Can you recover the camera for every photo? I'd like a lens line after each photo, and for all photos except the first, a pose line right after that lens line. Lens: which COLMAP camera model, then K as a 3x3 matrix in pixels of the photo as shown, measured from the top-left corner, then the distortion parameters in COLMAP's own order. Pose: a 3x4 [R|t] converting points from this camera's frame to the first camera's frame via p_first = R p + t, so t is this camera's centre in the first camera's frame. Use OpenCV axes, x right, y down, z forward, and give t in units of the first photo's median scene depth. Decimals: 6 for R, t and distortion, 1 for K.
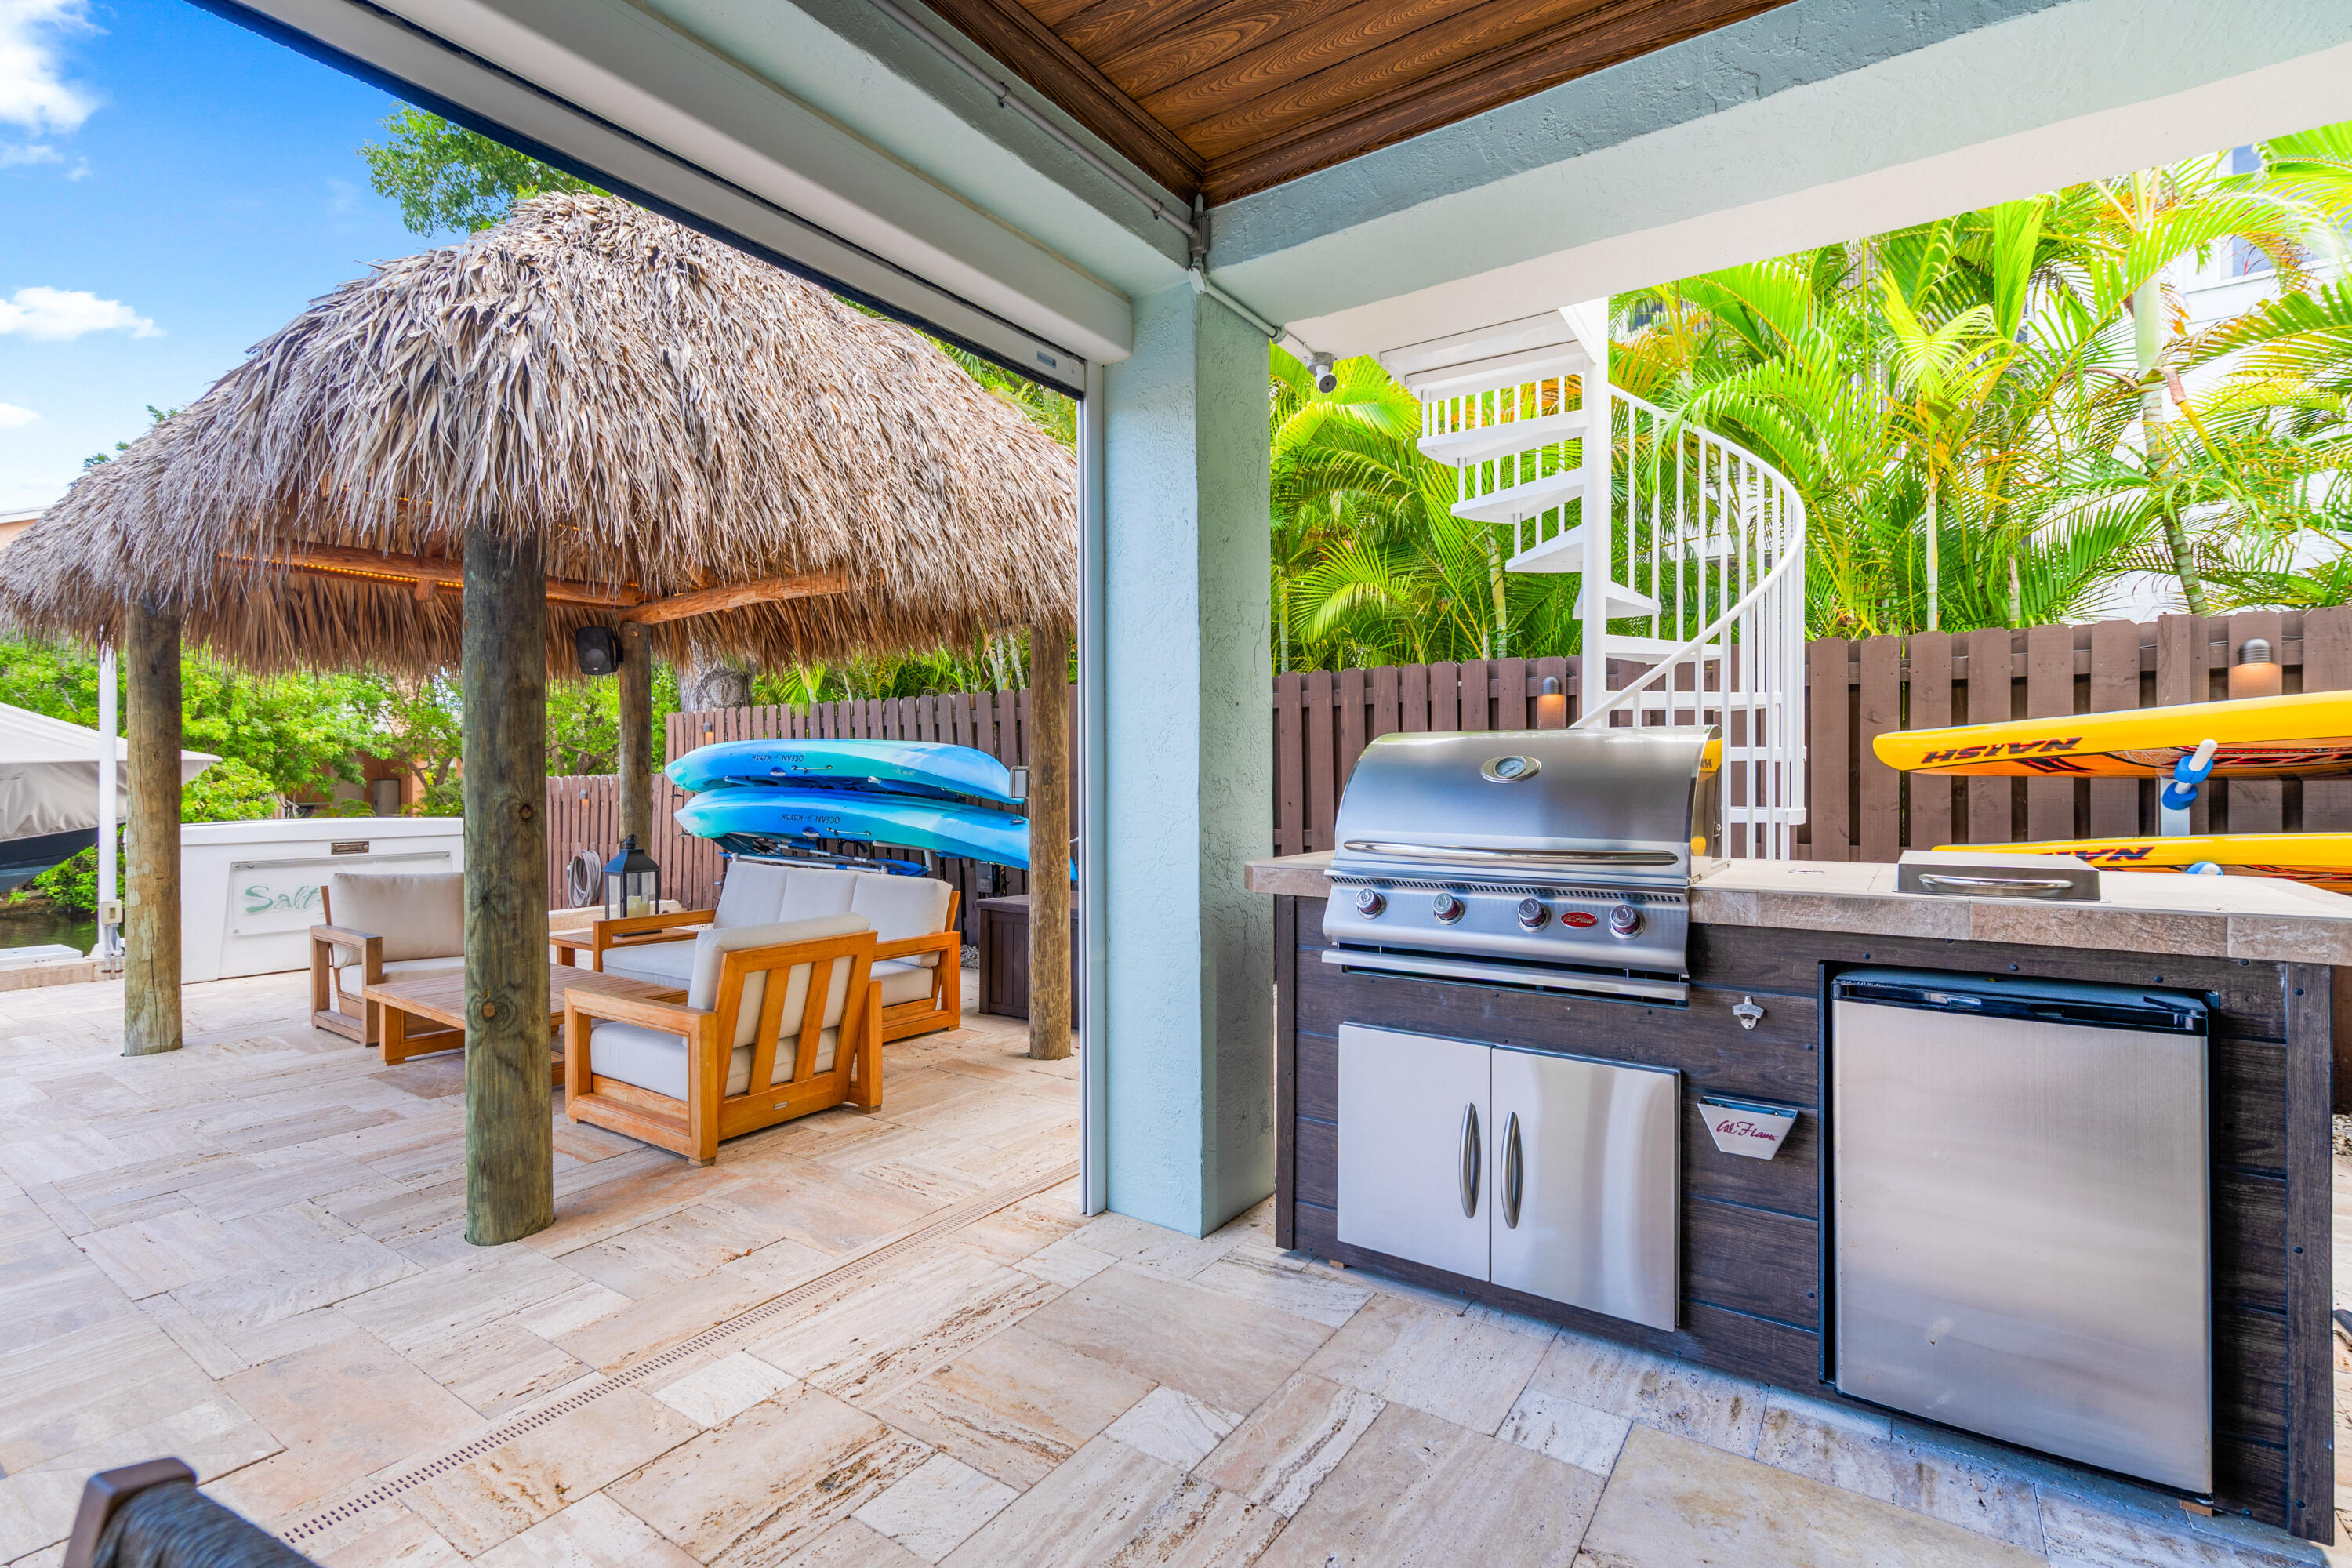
lens RADIAL K [[1074.9, 0, 1164.3], [0, 1074.9, 786.1], [0, 0, 1]] dist [-0.001733, 0.000638]
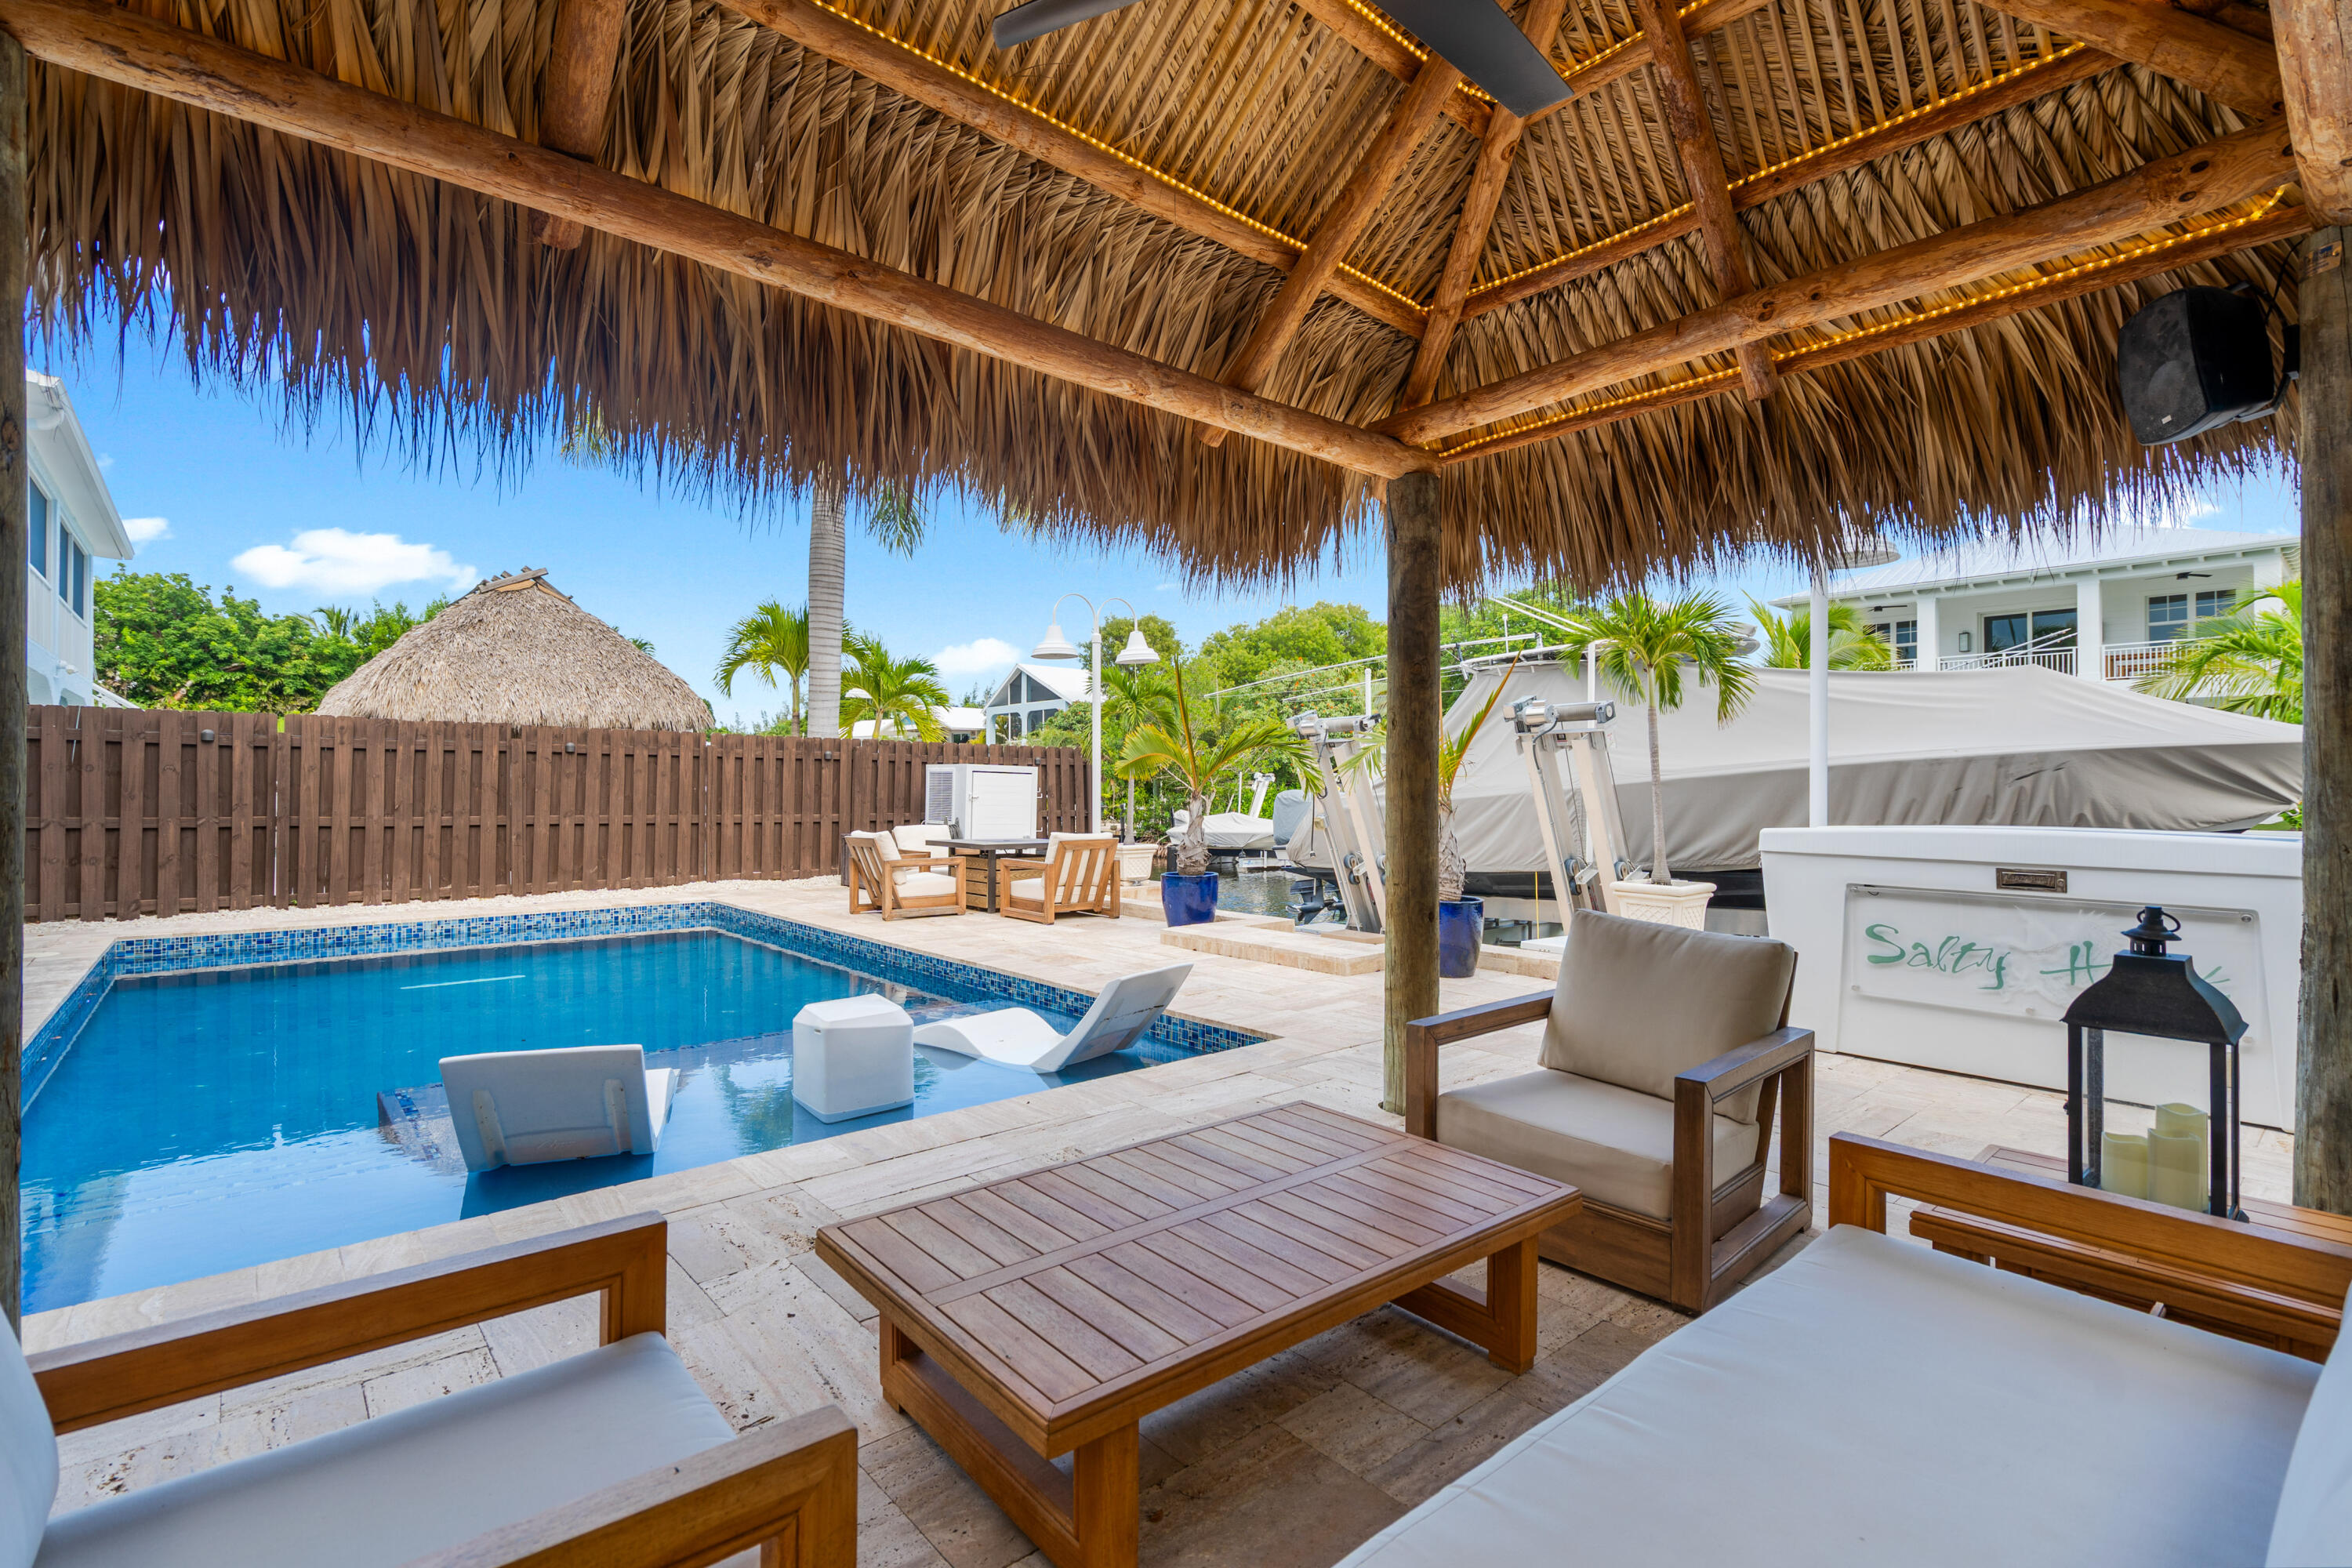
lens RADIAL K [[1074.9, 0, 1150.3], [0, 1074.9, 768.4], [0, 0, 1]] dist [-0.001733, 0.000638]
pose [[-0.252596, -0.011400, -0.967505, -0.247432], [-0.006937, 0.999926, -0.009971, 0.020377], [0.967547, 0.004193, -0.252656, 1.691418]]
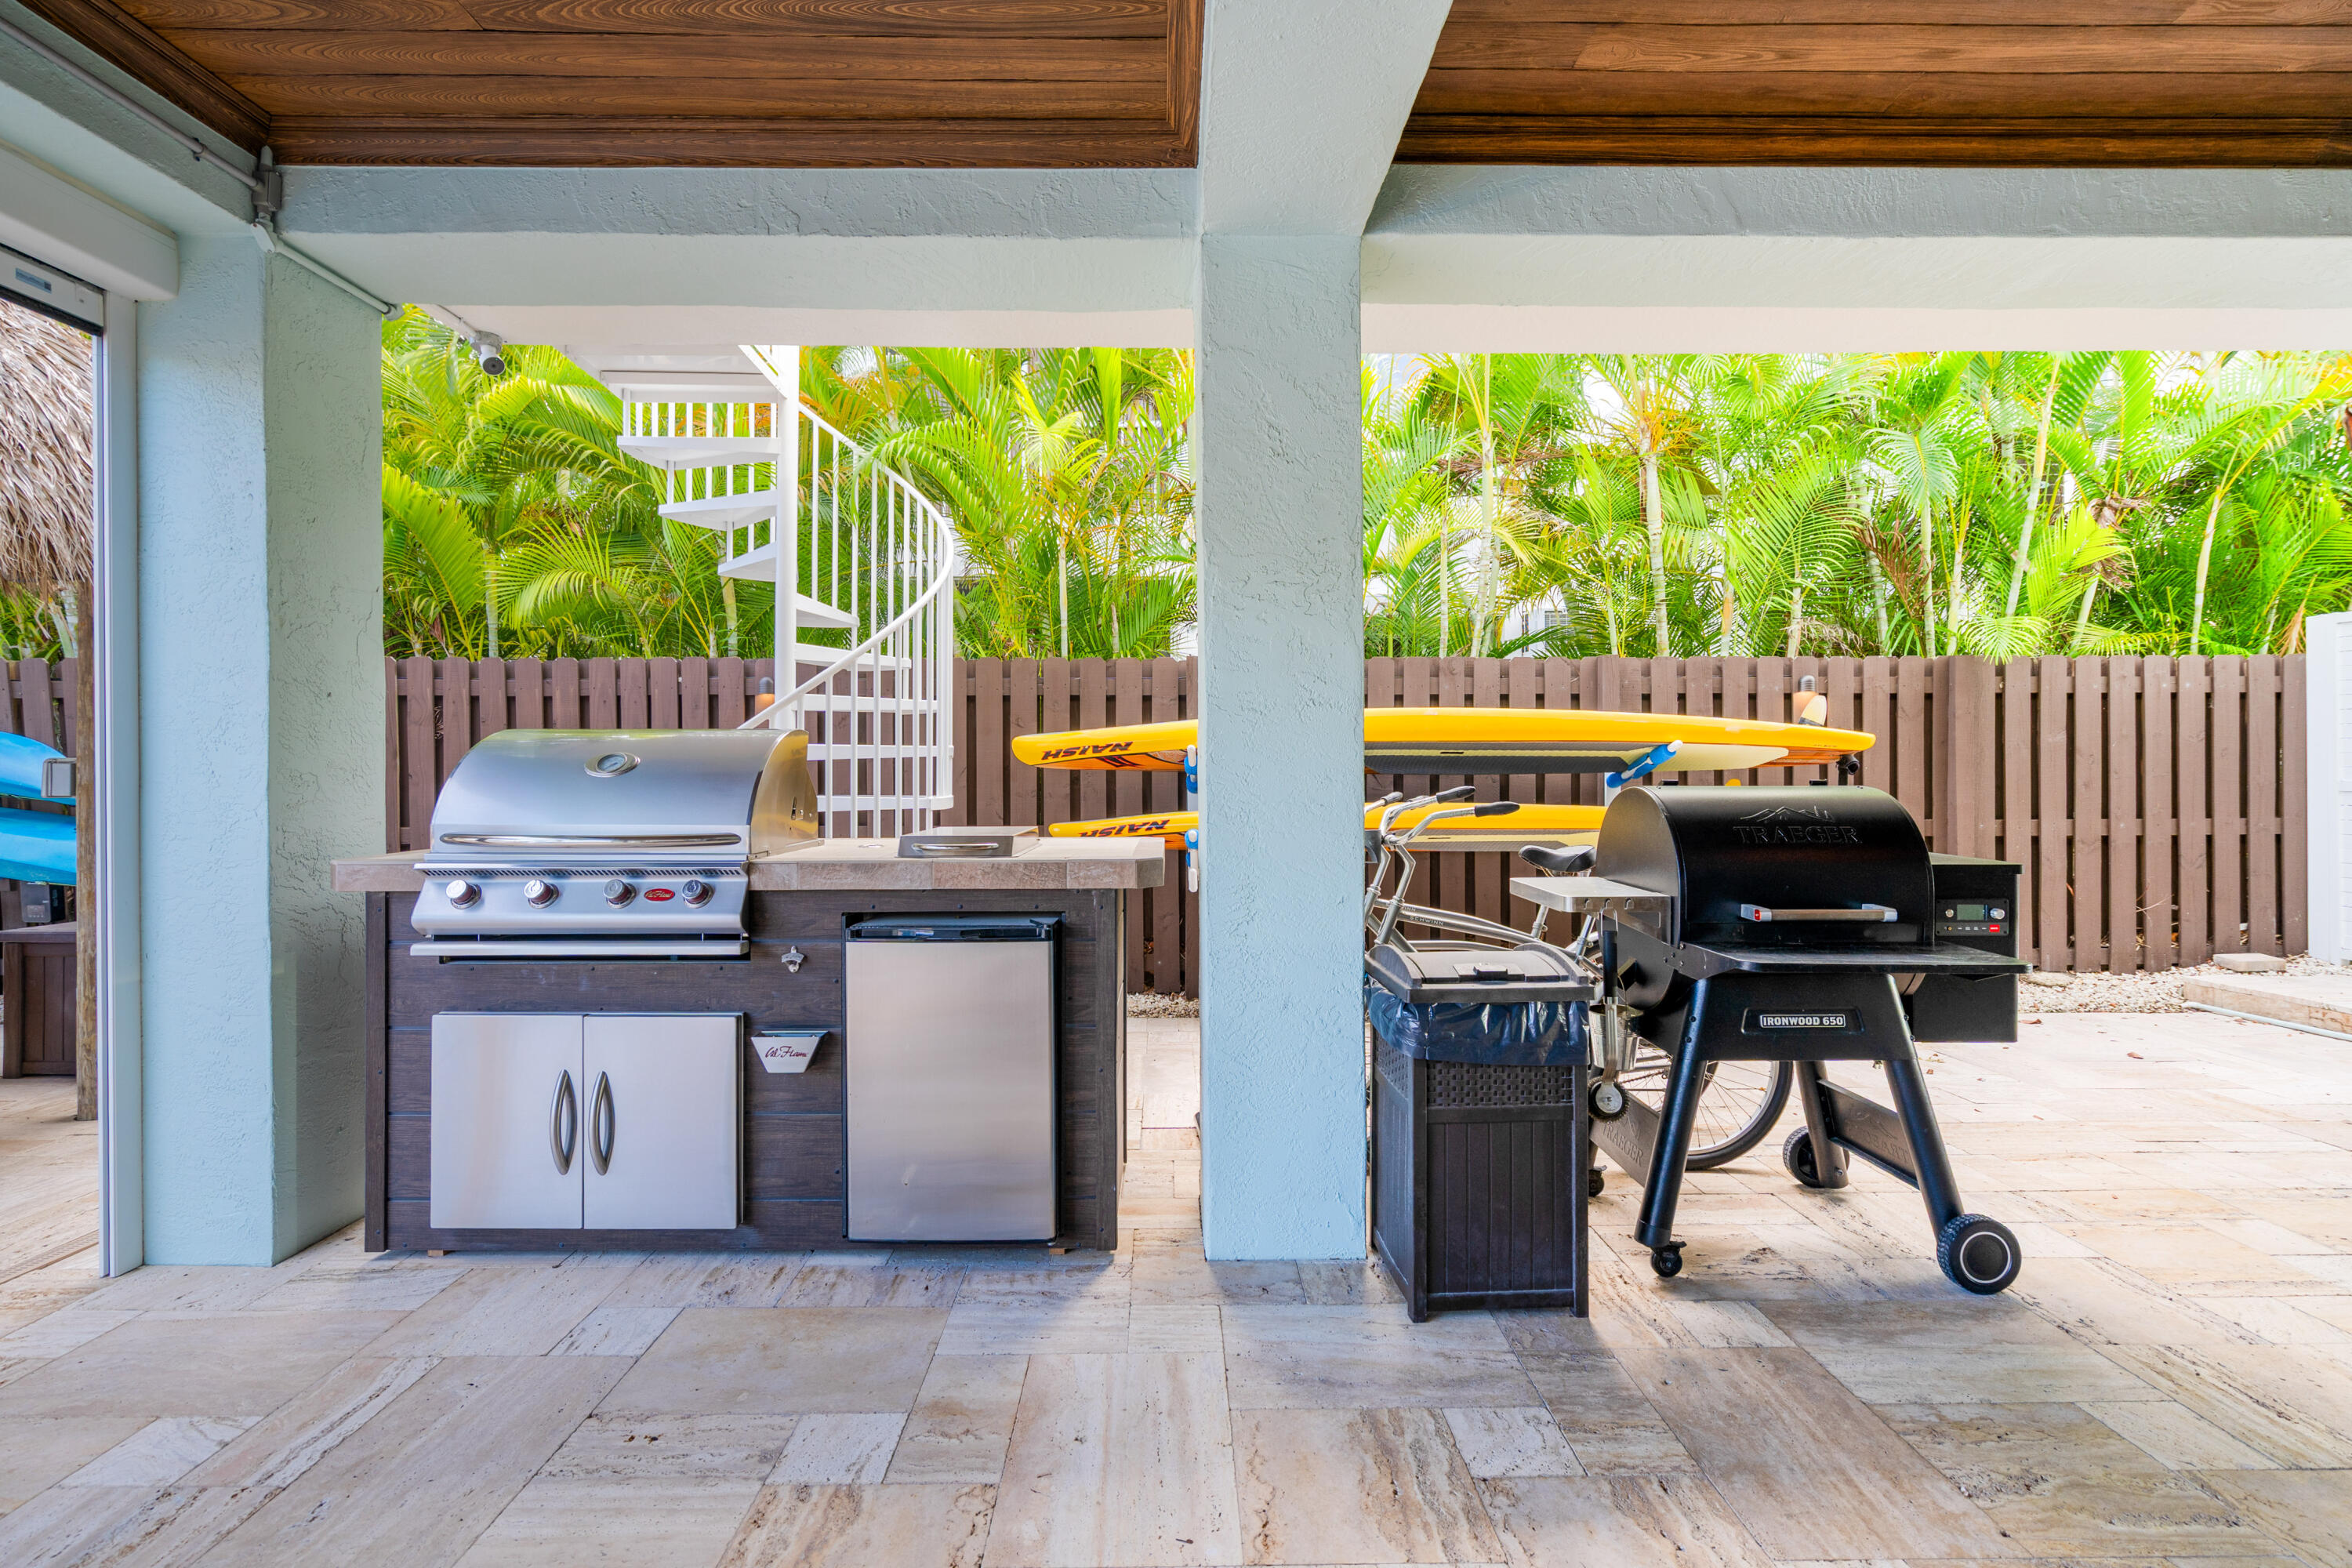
lens RADIAL K [[1074.9, 0, 1177.0], [0, 1074.9, 776.4], [0, 0, 1]] dist [-0.001733, 0.000638]
pose [[0.816933, -0.004286, 0.576717, 0.149023], [0.005311, 0.999986, -0.000091, -0.000397], [-0.576708, 0.003137, 0.816944, -0.230330]]
